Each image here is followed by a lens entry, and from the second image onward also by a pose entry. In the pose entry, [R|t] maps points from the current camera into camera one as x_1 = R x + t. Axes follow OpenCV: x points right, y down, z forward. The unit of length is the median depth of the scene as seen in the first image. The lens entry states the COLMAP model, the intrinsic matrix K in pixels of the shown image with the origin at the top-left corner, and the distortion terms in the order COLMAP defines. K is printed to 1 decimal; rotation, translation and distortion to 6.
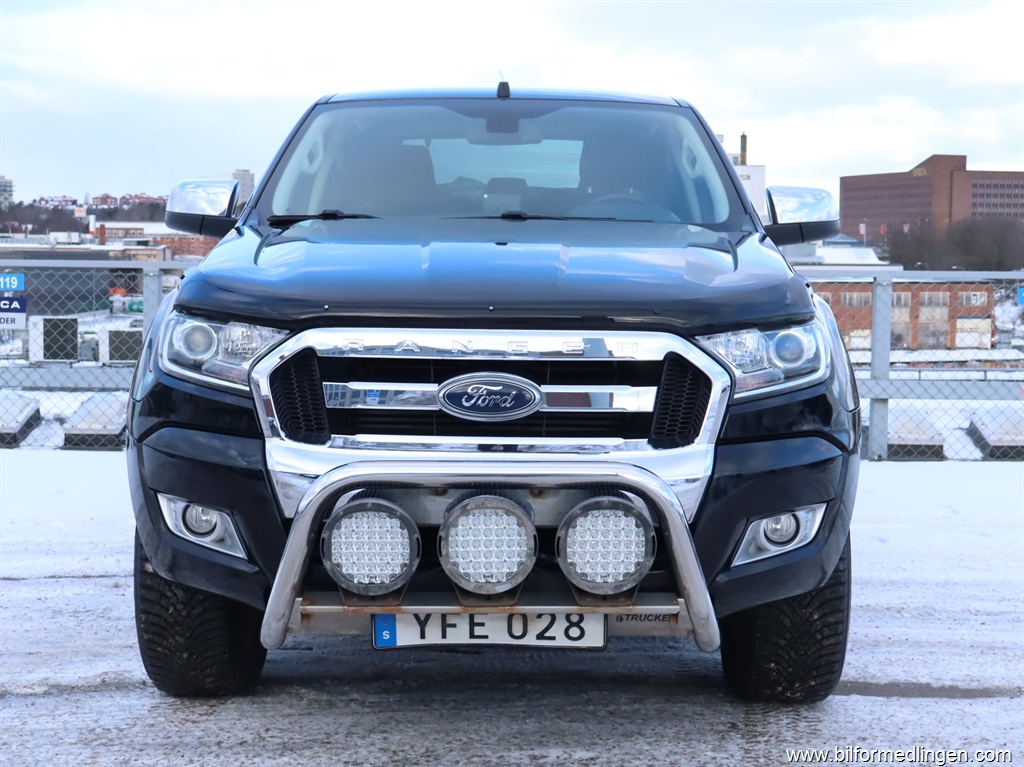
lens RADIAL K [[1780.1, 0, 515.7], [0, 1780.1, 379.0], [0, 0, 1]] dist [0.015490, 0.000000]
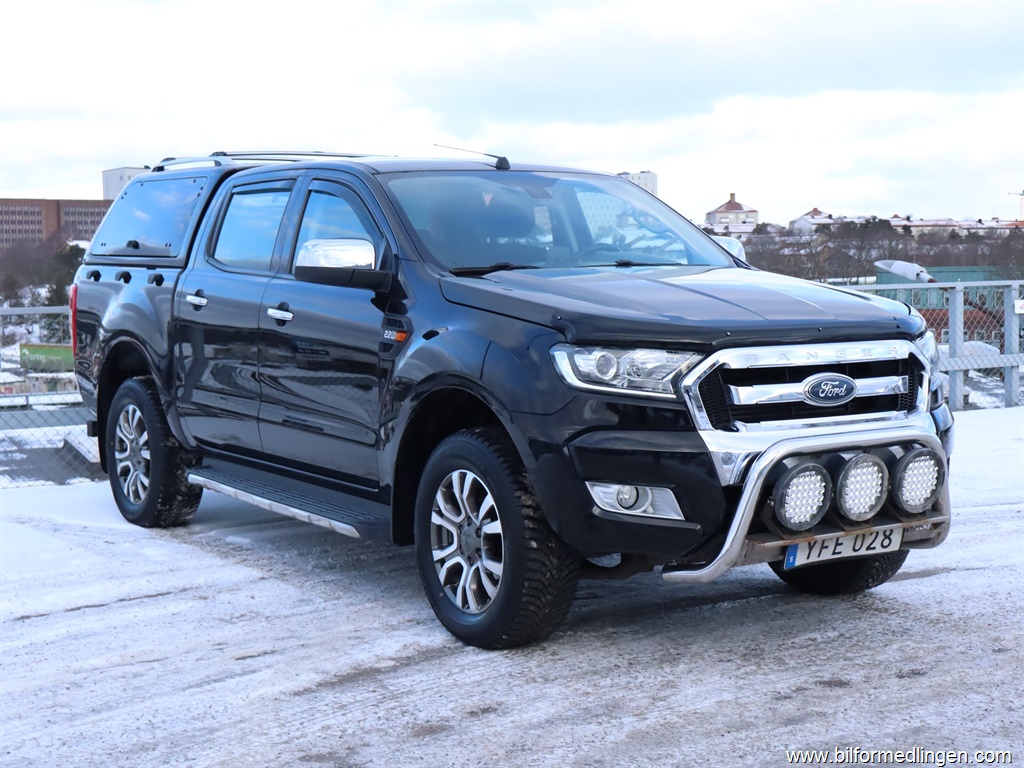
lens RADIAL K [[1780.1, 0, 508.9], [0, 1780.1, 386.5], [0, 0, 1]] dist [0.015490, 0.000000]
pose [[0.834642, -0.064355, 0.547020, -1.027411], [0.069114, 0.997538, 0.011902, -0.027842], [-0.546439, 0.027873, 0.837035, -0.082576]]
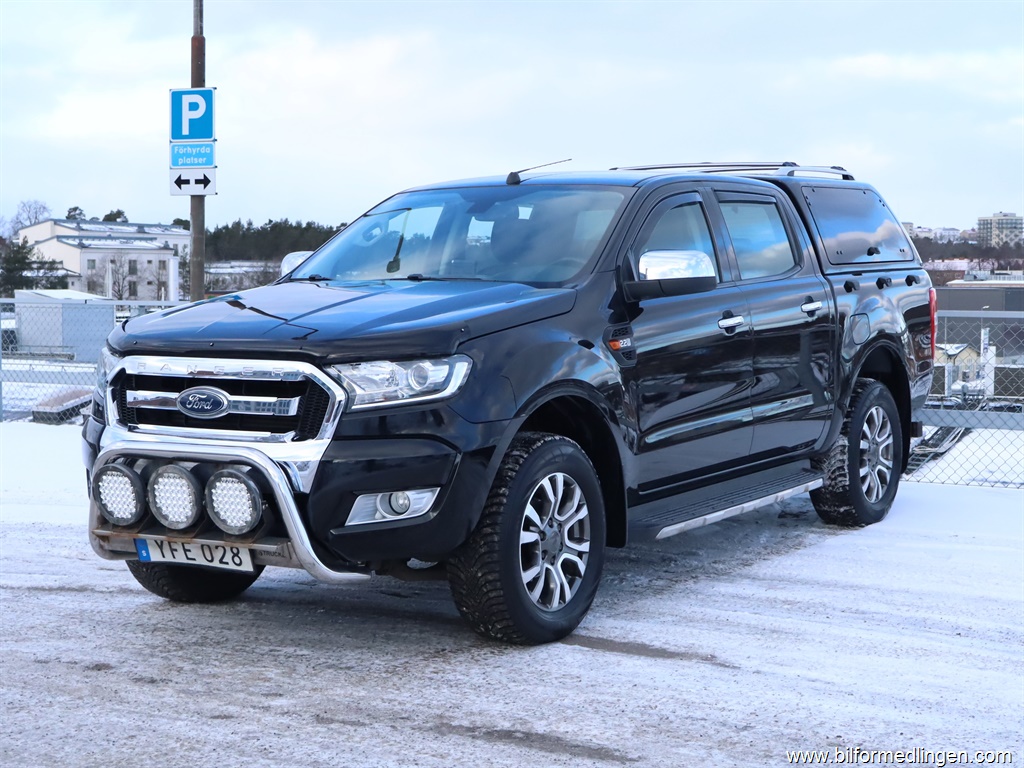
lens RADIAL K [[1780.1, 0, 552.9], [0, 1780.1, 372.9], [0, 0, 1]] dist [0.015490, 0.000000]
pose [[0.857302, 0.018381, -0.514486, 1.016740], [-0.030395, 0.999426, -0.014941, -0.001265], [0.513916, 0.028447, 0.857369, -0.153071]]
